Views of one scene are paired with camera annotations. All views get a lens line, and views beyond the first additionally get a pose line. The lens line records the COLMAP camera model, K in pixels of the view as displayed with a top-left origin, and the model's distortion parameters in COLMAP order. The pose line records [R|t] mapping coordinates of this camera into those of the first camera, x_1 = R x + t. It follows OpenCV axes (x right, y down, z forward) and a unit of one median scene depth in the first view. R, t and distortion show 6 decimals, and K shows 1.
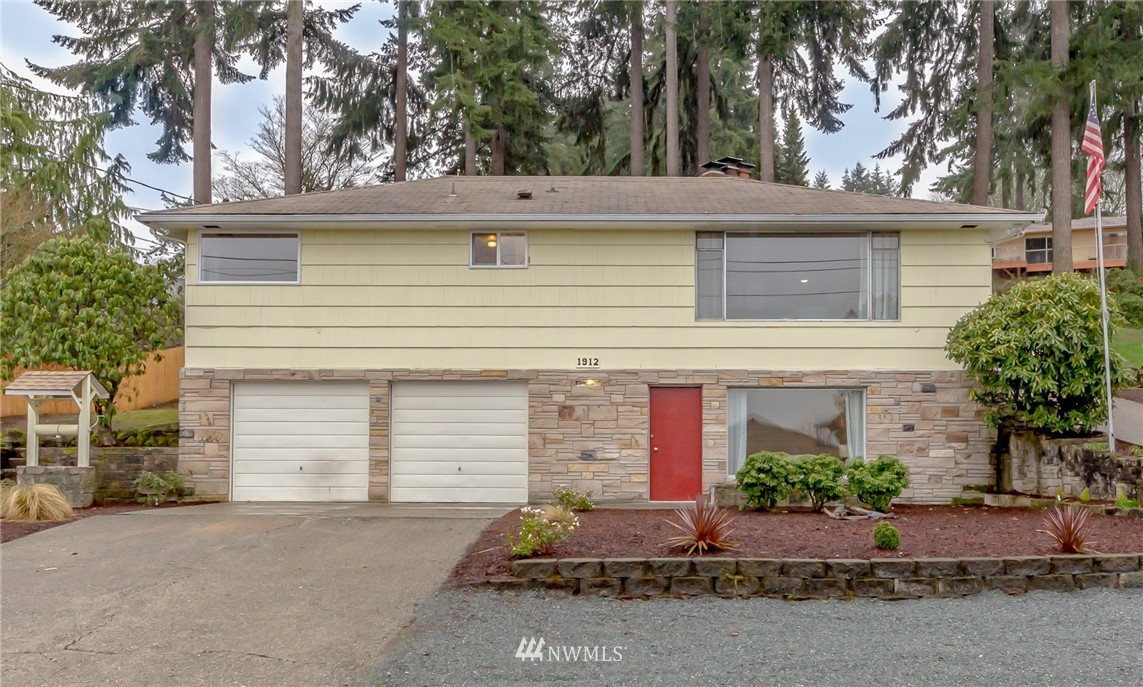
lens RADIAL K [[888.0, 0, 563.3], [0, 888.0, 405.6], [0, 0, 1]] dist [-0.002567, 0.014482]
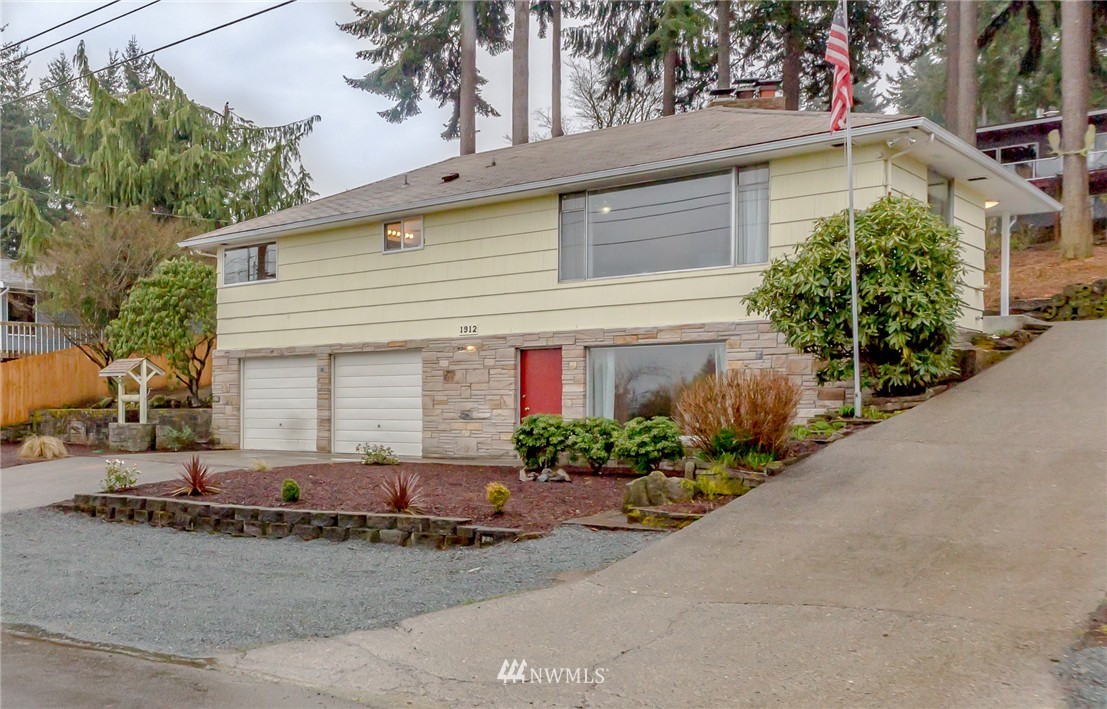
lens RADIAL K [[1087.0, 0, 553.7], [0, 1087.0, 358.9], [0, 0, 1]] dist [-0.007099, 0.000000]
pose [[0.788053, -0.027742, -0.614982, 0.942329], [0.044839, 0.998917, 0.012397, -0.025186], [0.613972, -0.037344, 0.788444, 0.008361]]
